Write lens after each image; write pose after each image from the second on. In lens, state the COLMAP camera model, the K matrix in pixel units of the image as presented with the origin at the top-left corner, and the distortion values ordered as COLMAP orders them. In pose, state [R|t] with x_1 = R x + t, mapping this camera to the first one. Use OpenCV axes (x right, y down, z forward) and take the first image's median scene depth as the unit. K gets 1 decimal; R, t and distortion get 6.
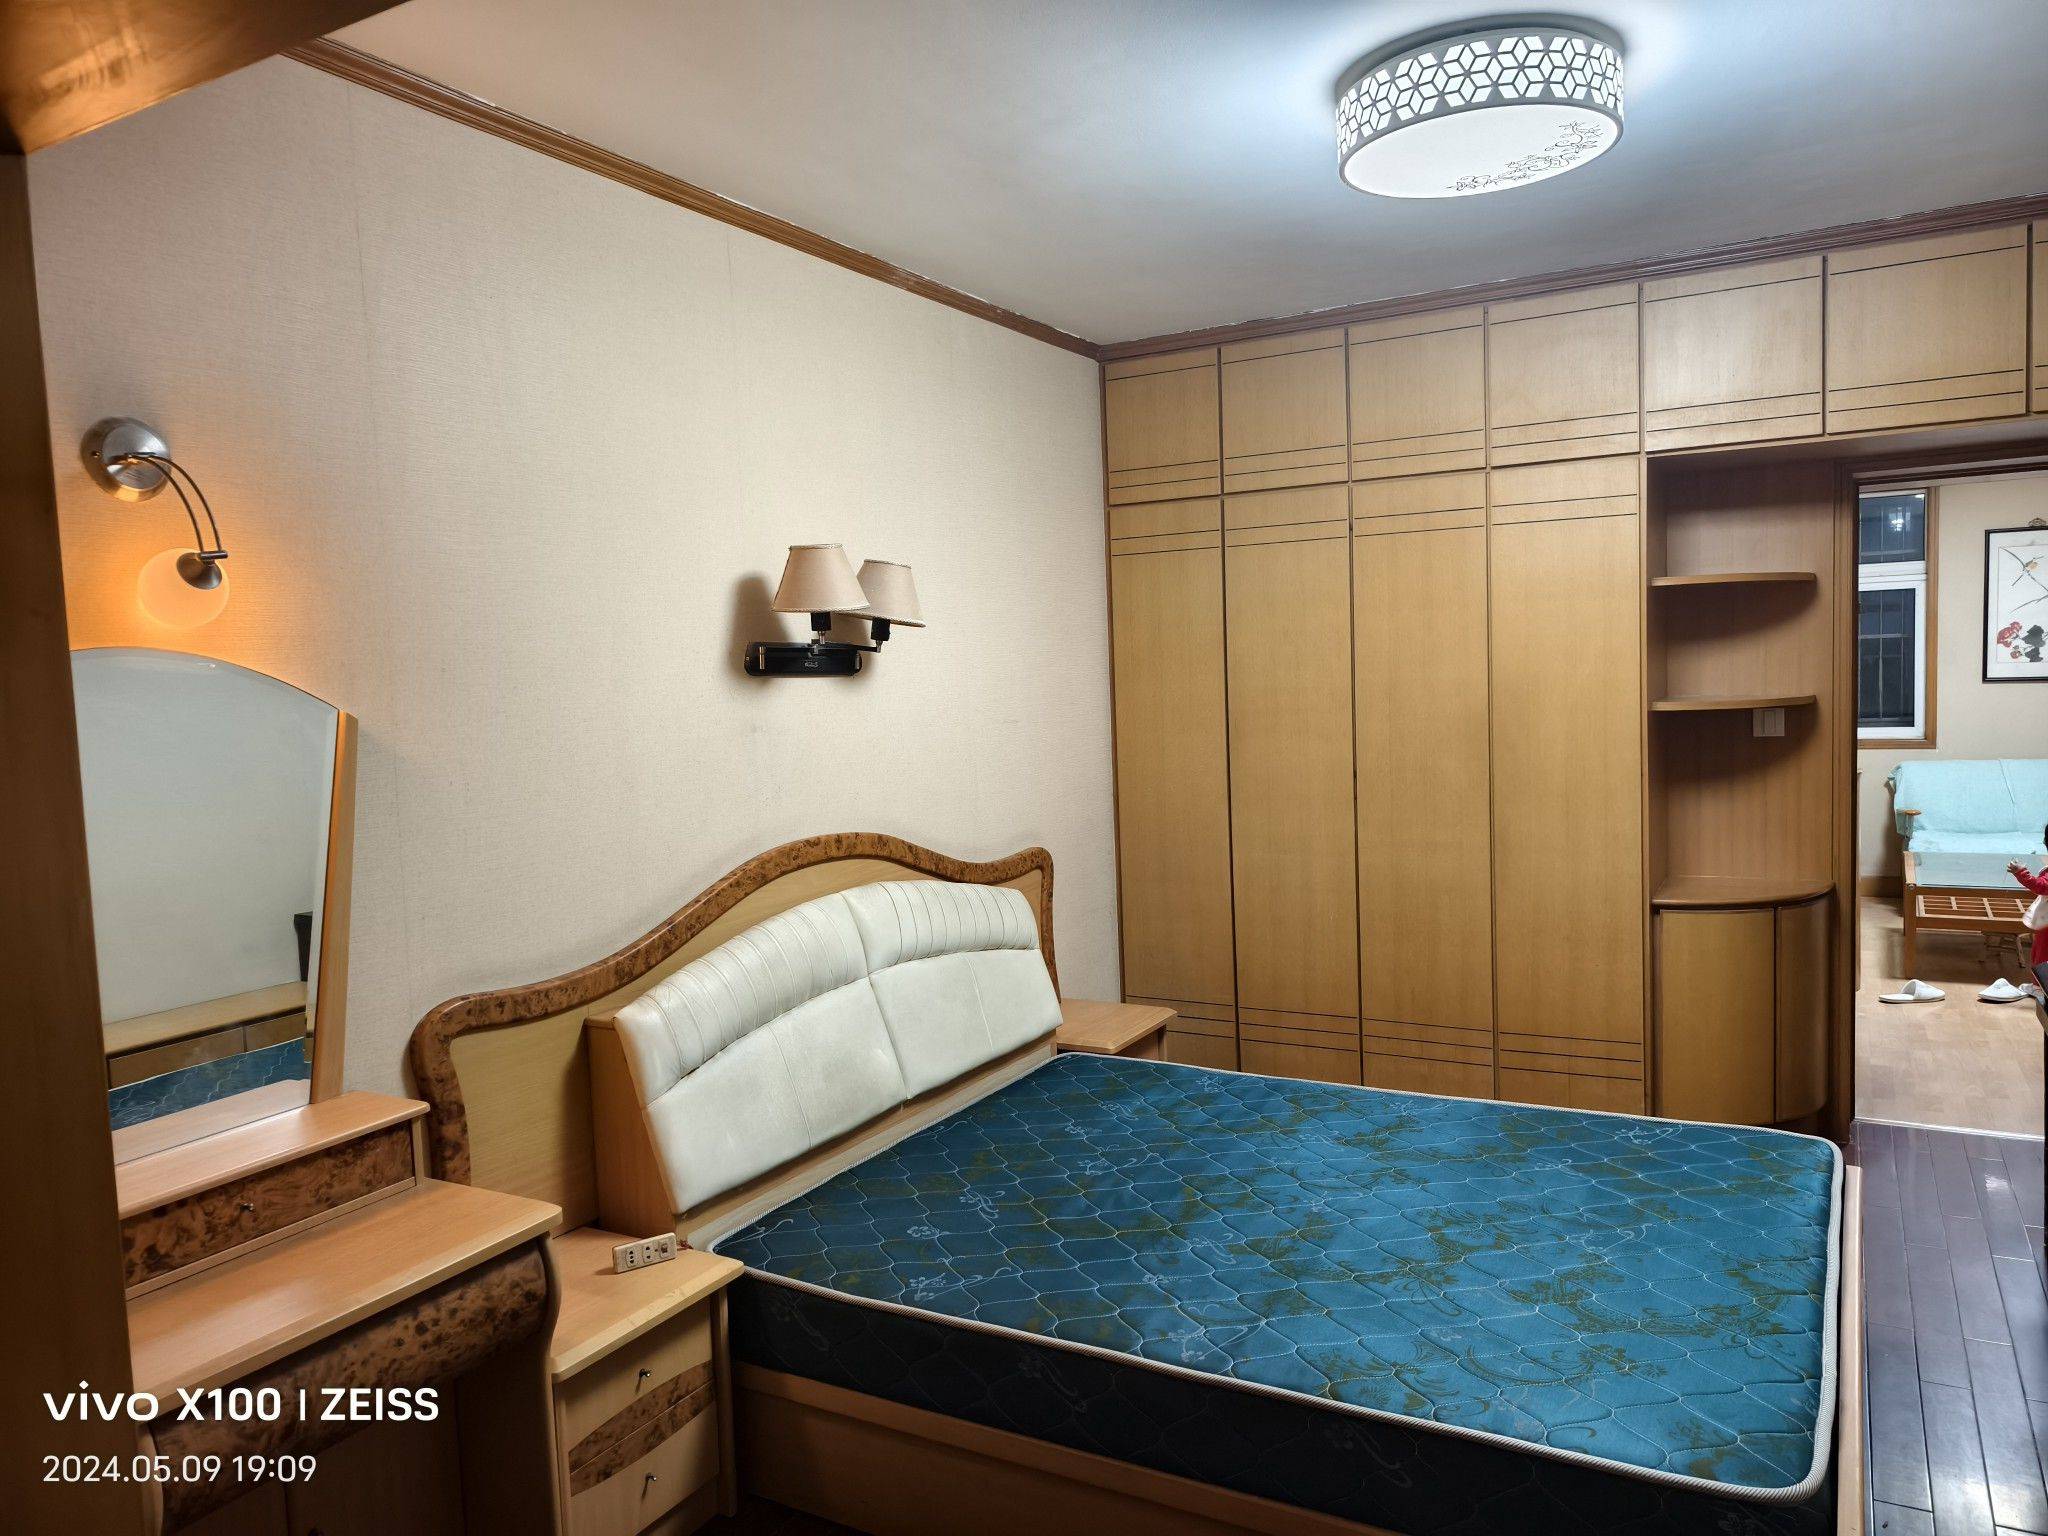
lens RADIAL K [[1420.5, 0, 1024.0], [0, 1420.5, 768.0], [0, 0, 1]] dist [-0.003790, -0.005271]
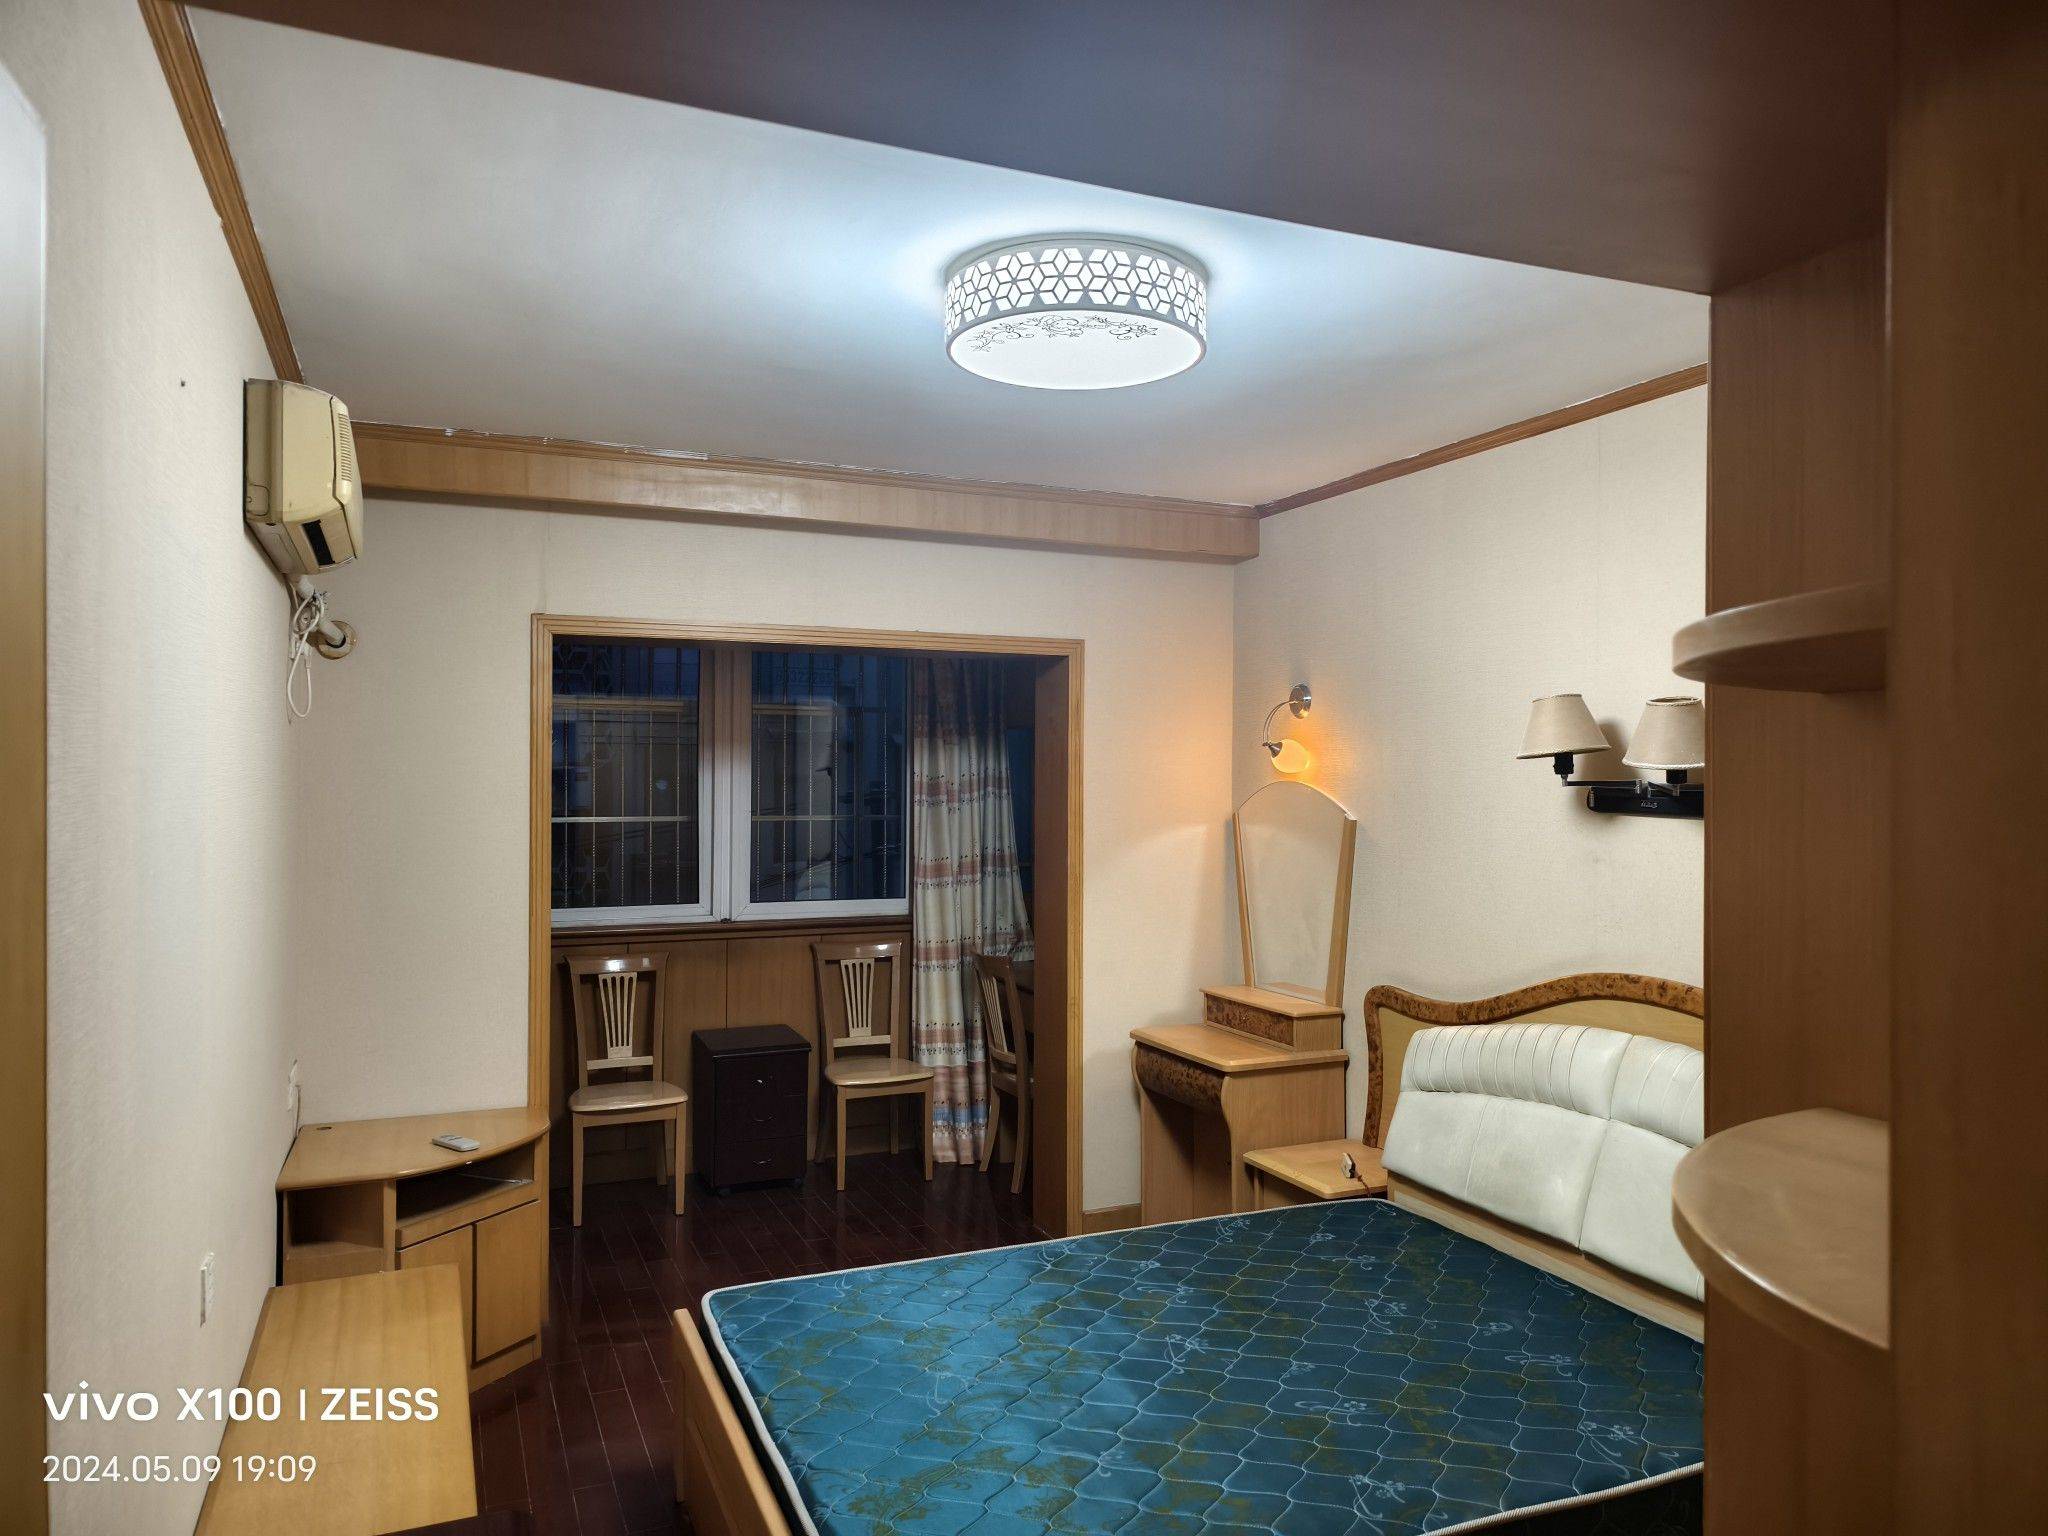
lens RADIAL K [[1420.5, 0, 1024.0], [0, 1420.5, 768.0], [0, 0, 1]] dist [-0.003790, -0.005271]
pose [[-0.602833, 0.034495, -0.797122, 1.372223], [-0.039525, 0.996547, 0.073016, -0.231698], [0.796888, 0.075523, -0.599388, 1.868741]]
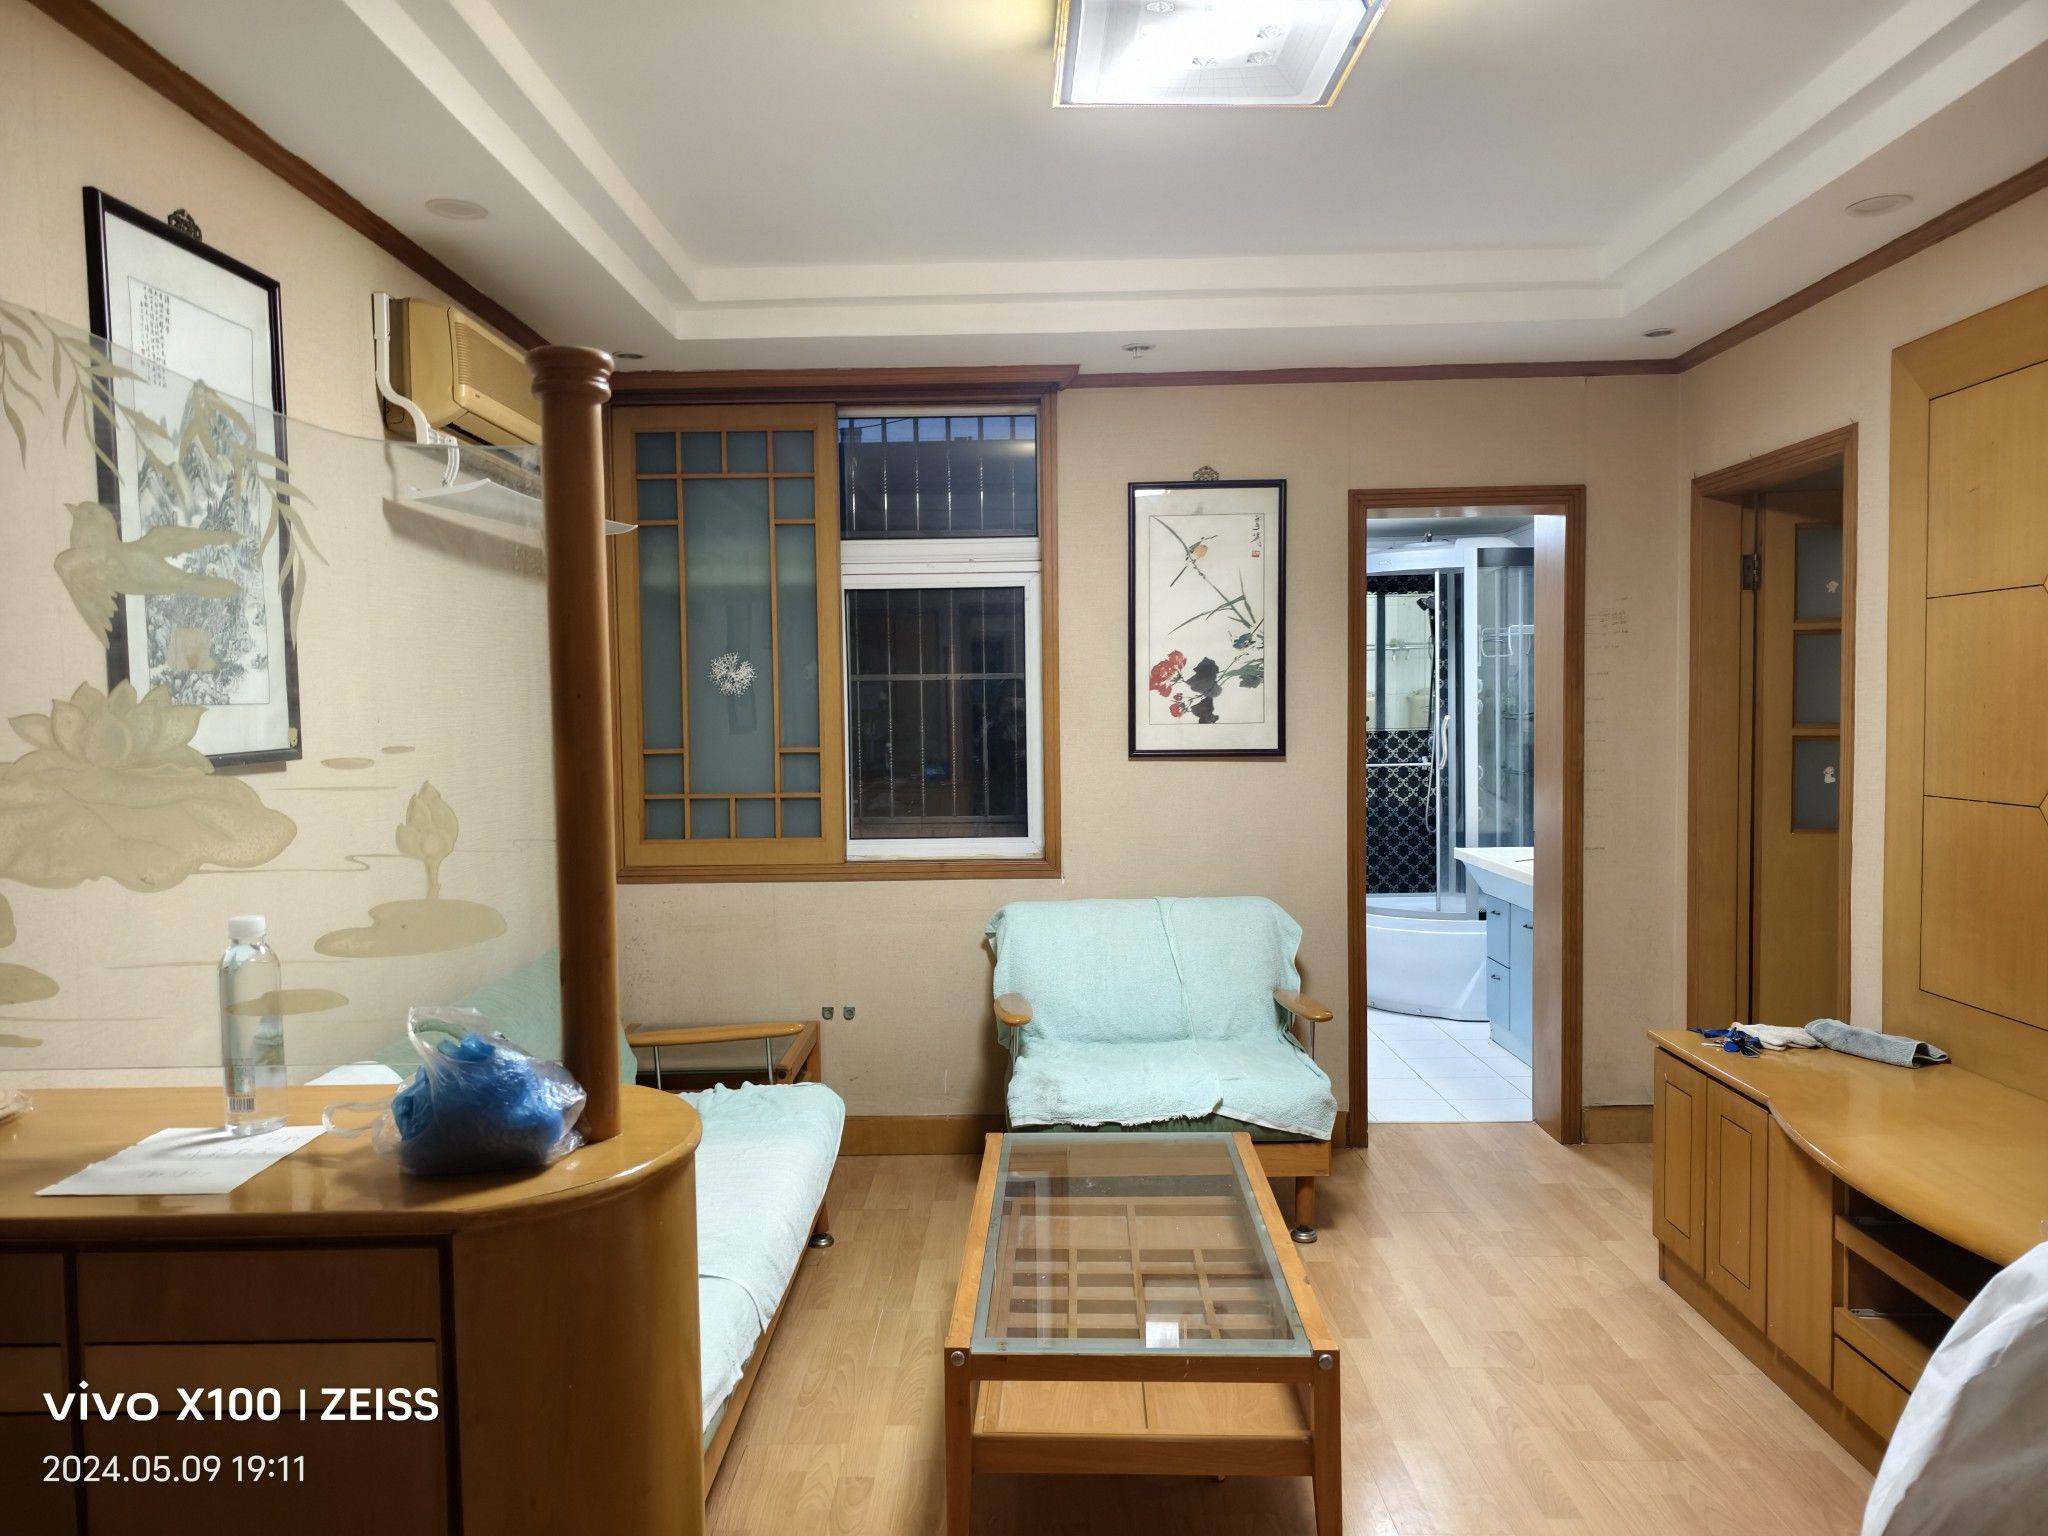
lens RADIAL K [[1420.5, 0, 1024.0], [0, 1420.5, 768.0], [0, 0, 1]] dist [-0.003790, -0.005271]
pose [[0.871994, 0.001051, 0.489516, 0.363327], [0.016079, 0.999397, -0.030789, -0.039690], [-0.489253, 0.034719, 0.871451, 0.527894]]
